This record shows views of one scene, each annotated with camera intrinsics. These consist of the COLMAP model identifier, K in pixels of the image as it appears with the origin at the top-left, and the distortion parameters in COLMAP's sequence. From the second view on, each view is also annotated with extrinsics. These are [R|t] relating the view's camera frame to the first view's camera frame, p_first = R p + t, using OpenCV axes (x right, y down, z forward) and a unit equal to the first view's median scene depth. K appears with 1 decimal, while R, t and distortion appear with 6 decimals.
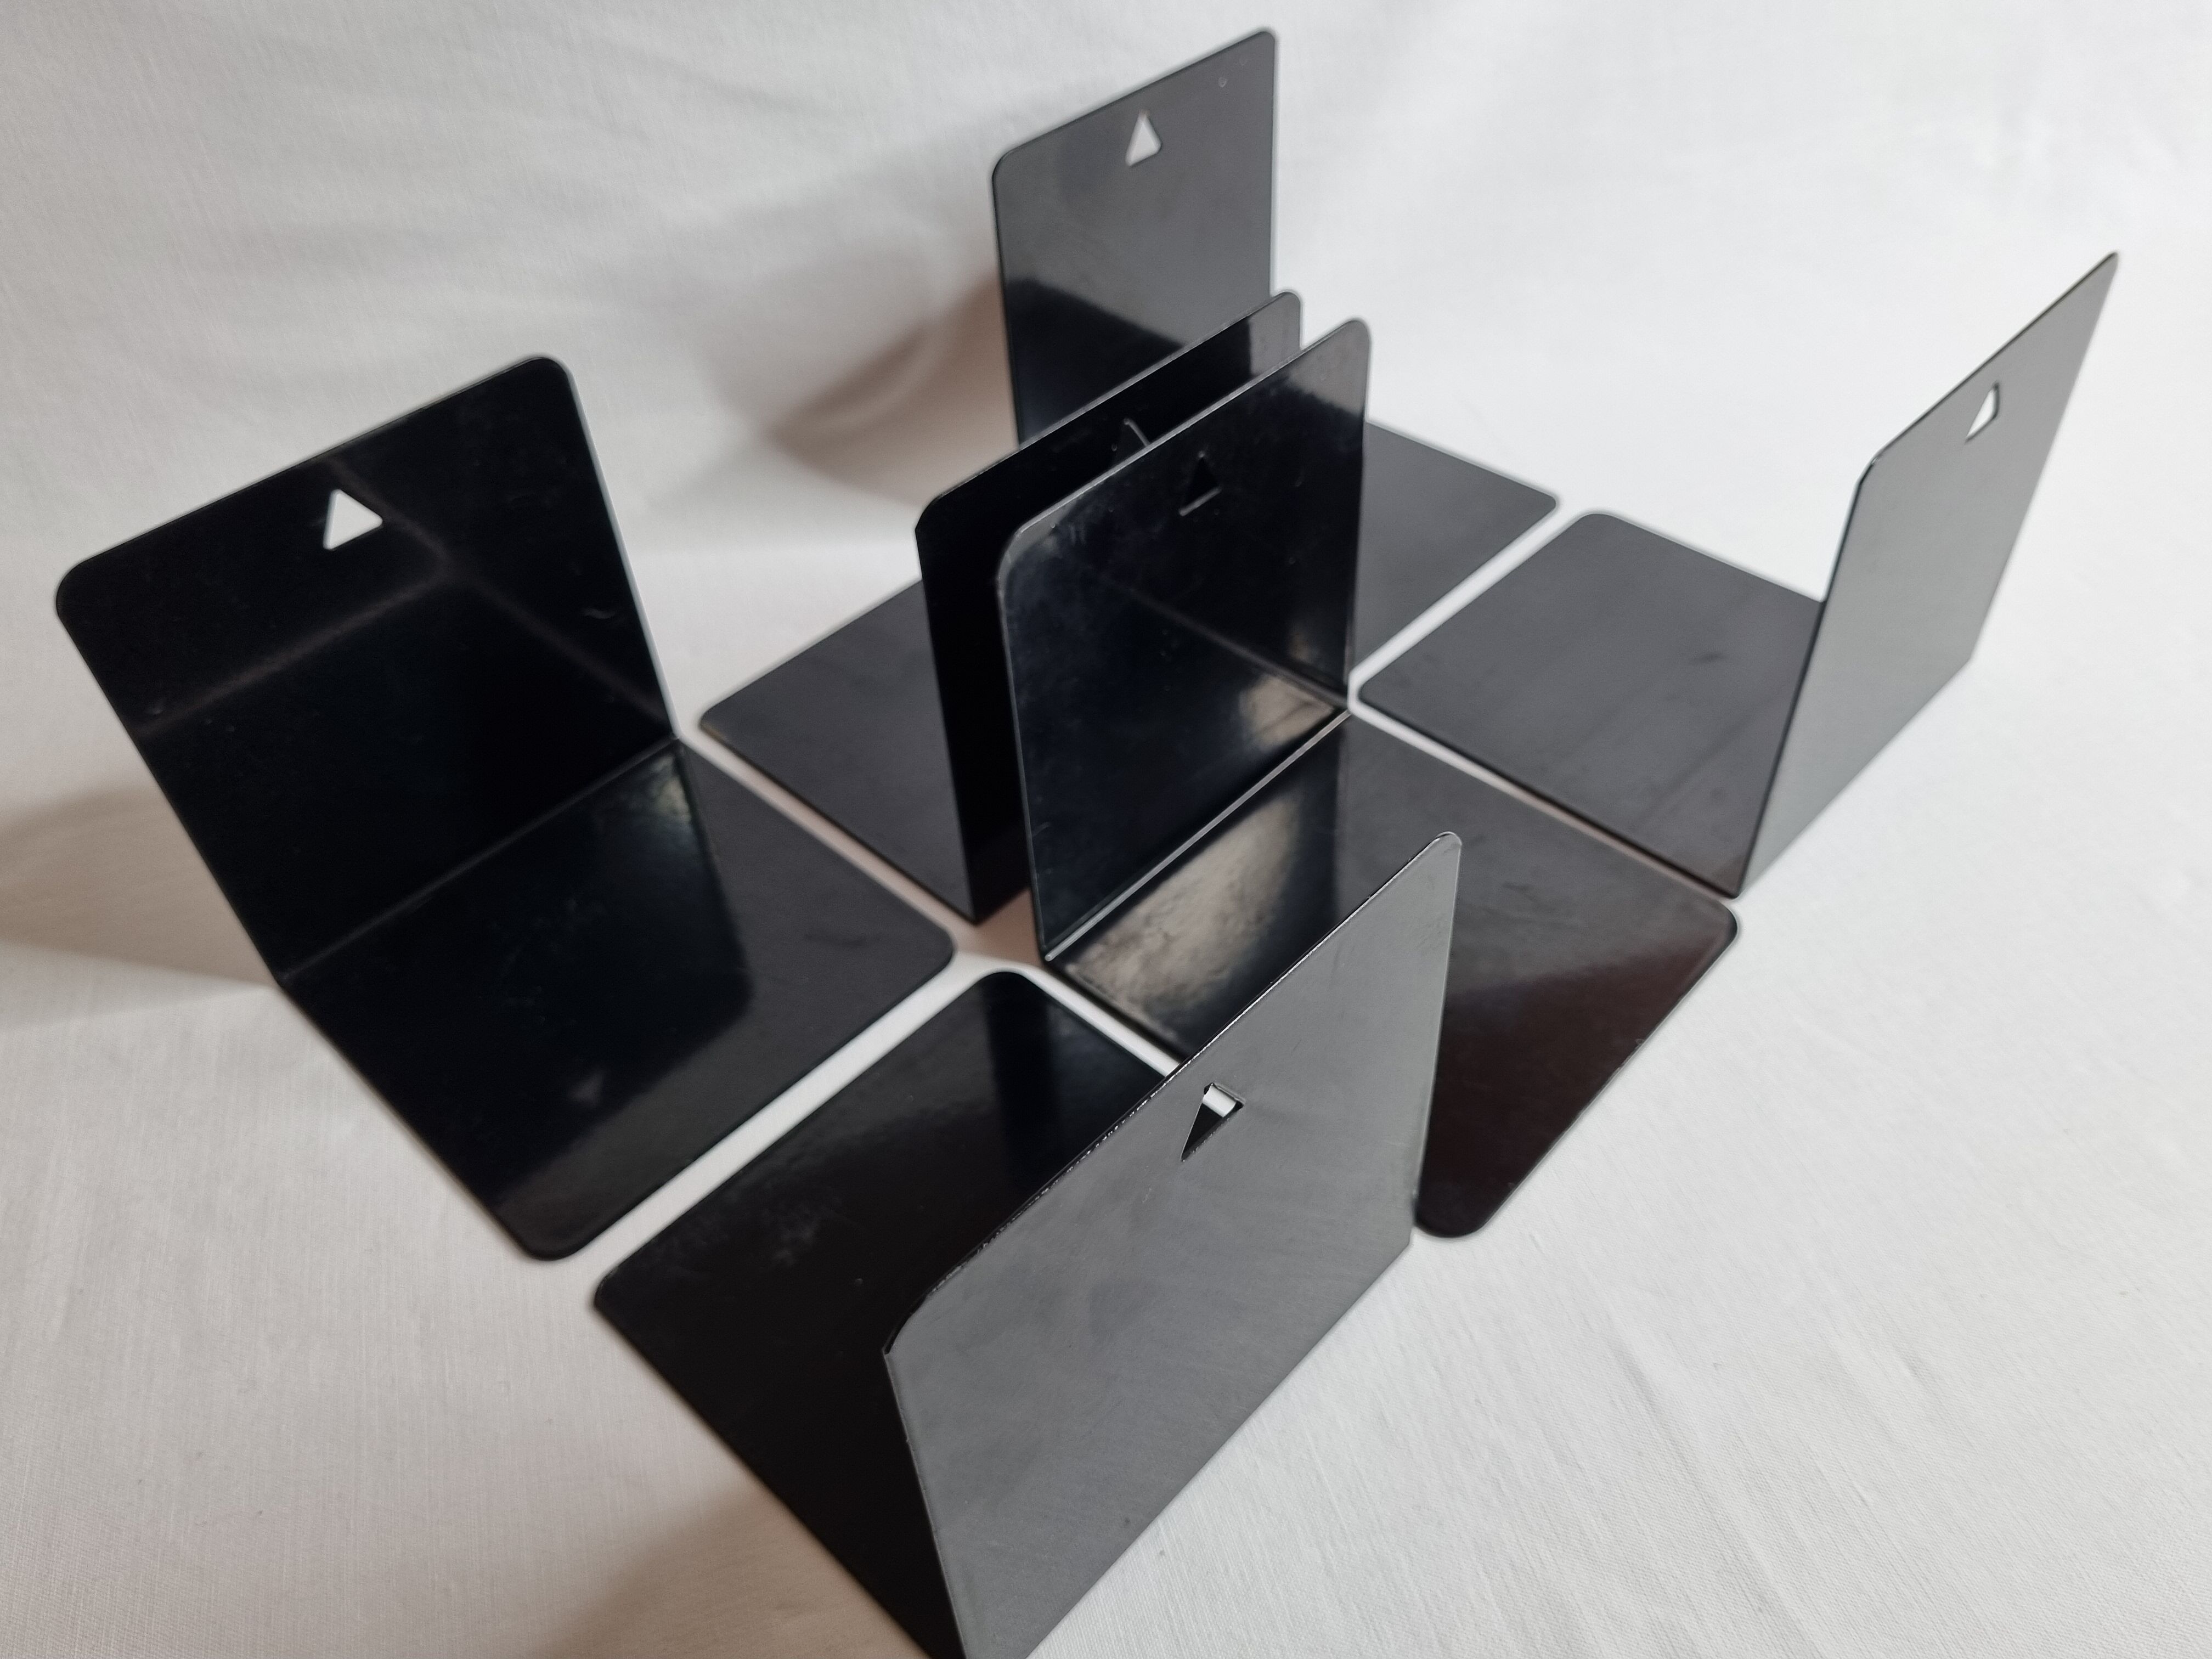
lens RADIAL K [[1729.7, 0, 1114.9], [0, 1729.7, 787.7], [0, 0, 1]] dist [0.003816, -0.026379]
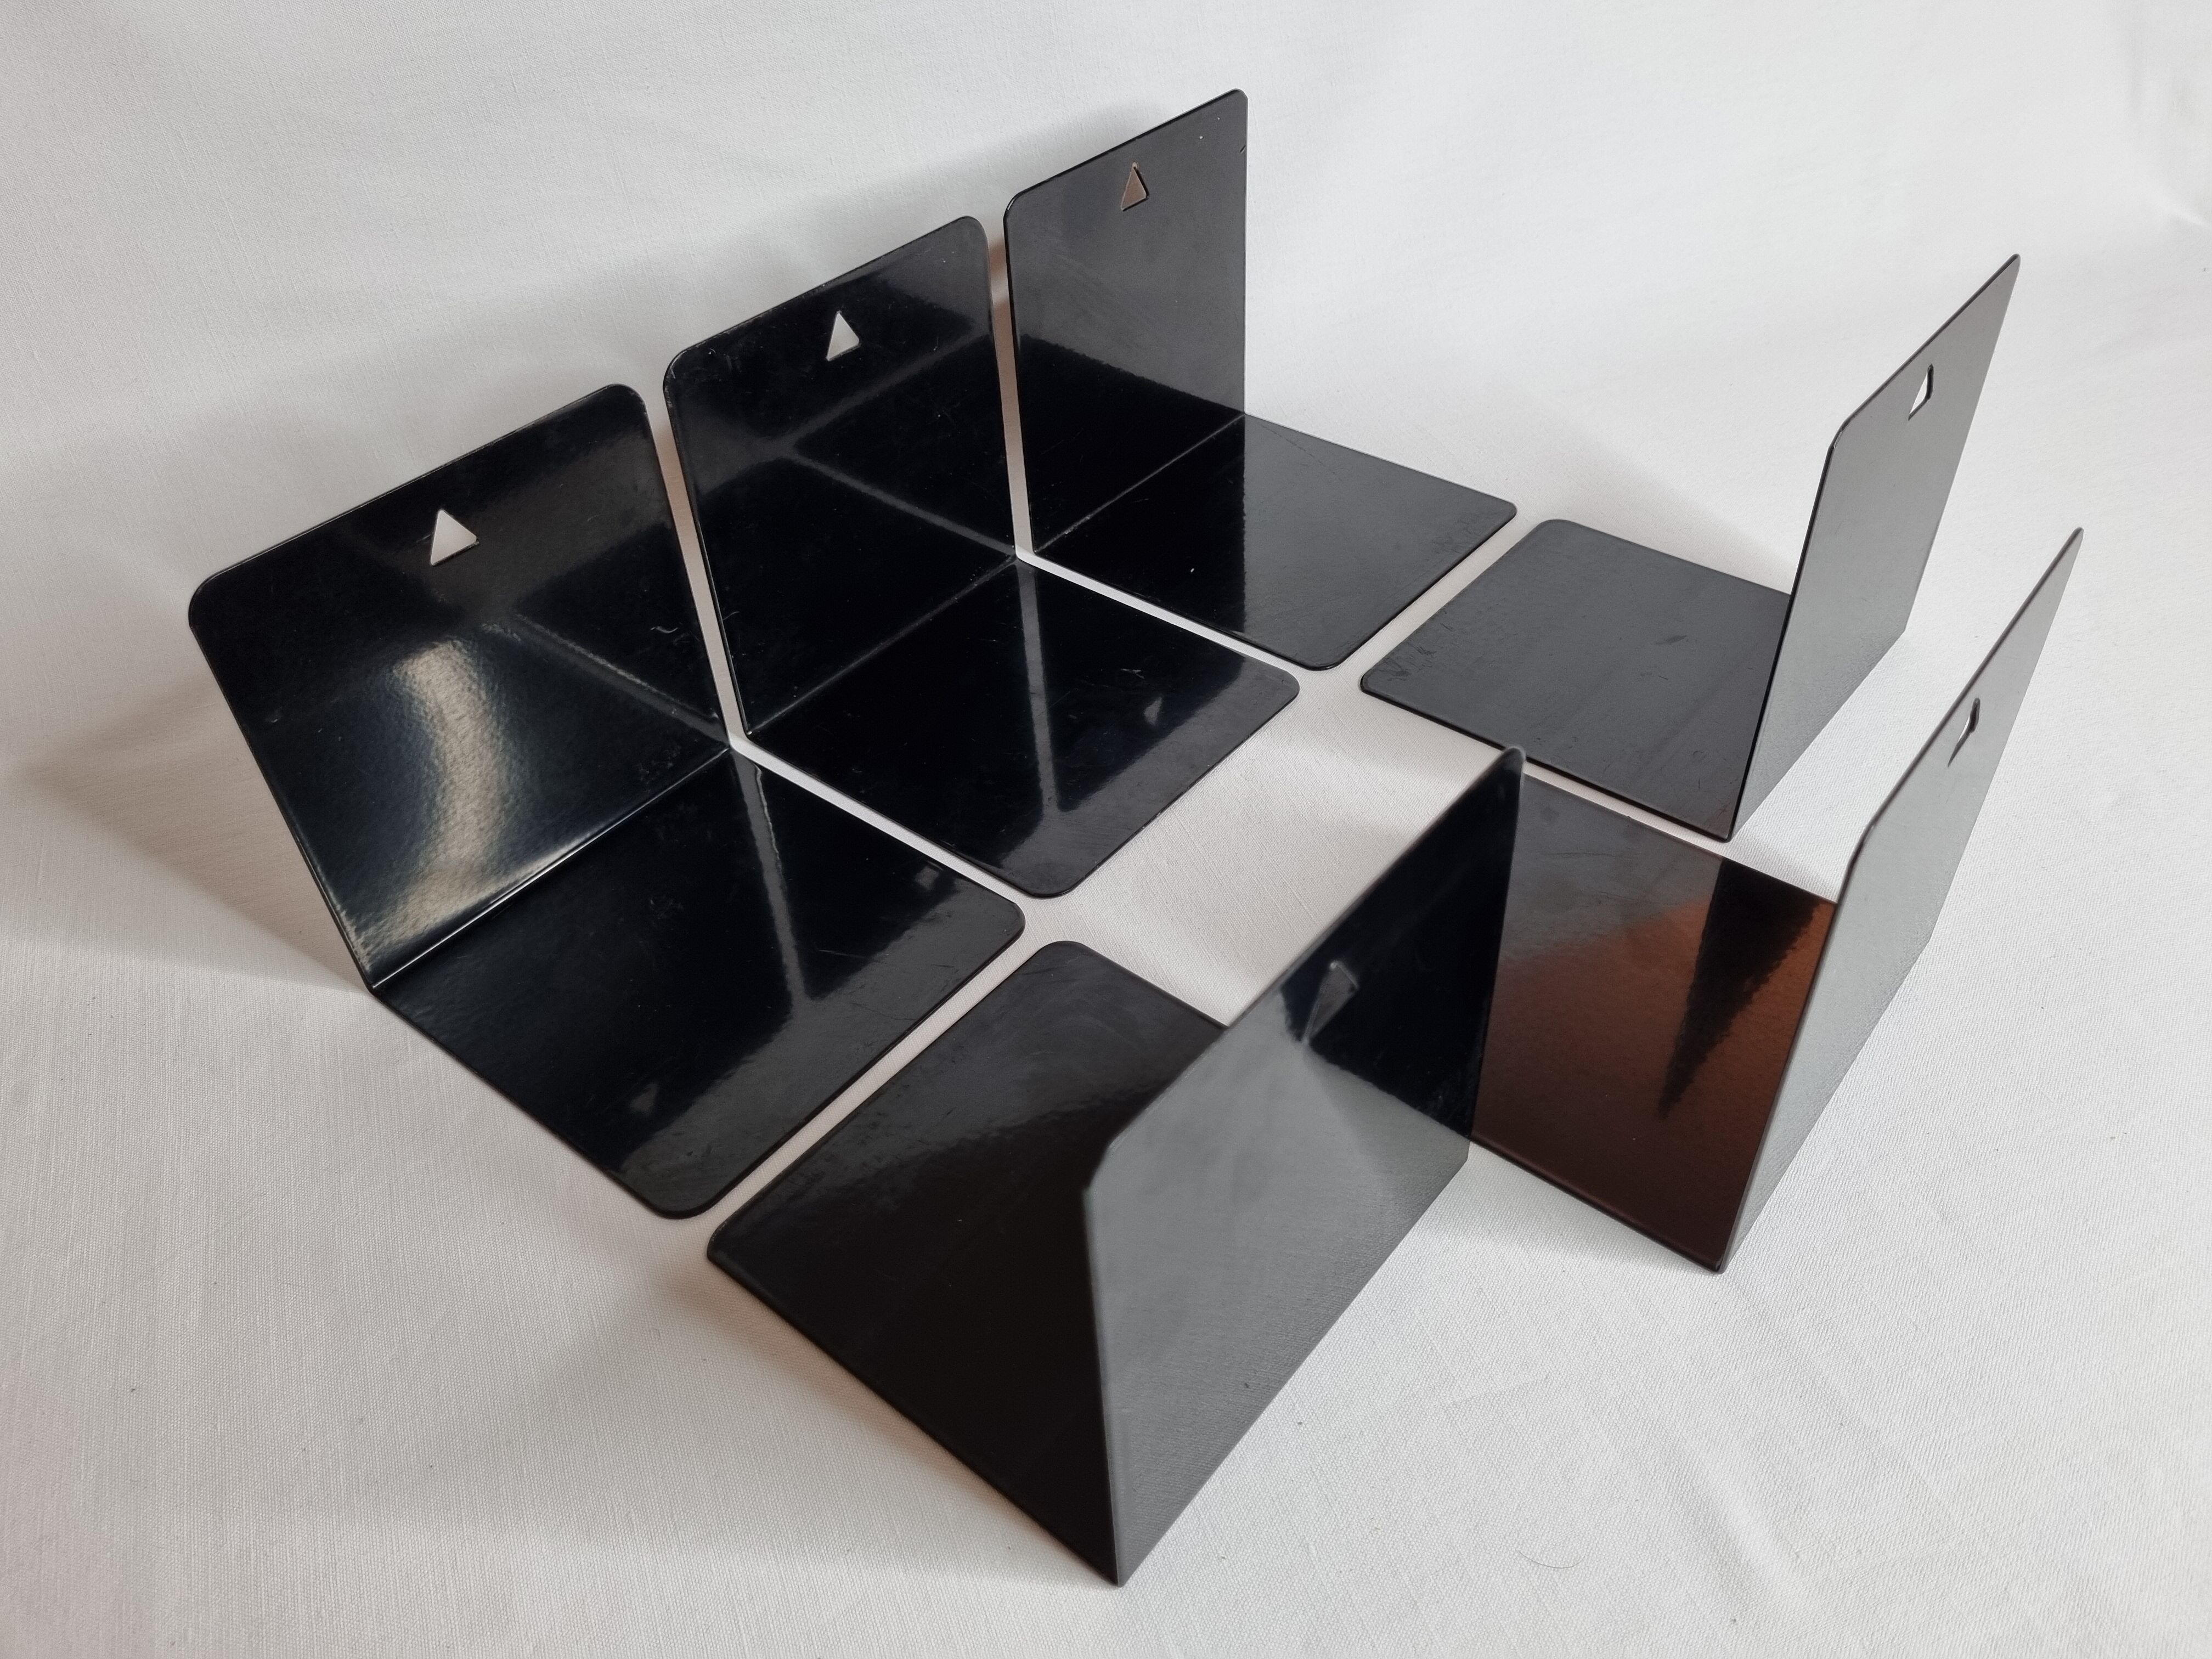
lens RADIAL K [[1702.3, 0, 1106.0], [0, 1702.3, 829.5], [0, 0, 1]] dist [0.020308, -0.024573]
pose [[0.997406, -0.051132, 0.050668, -0.086365], [0.052462, 0.998303, -0.025276, 0.062135], [-0.049289, 0.027869, 0.998396, -0.059718]]
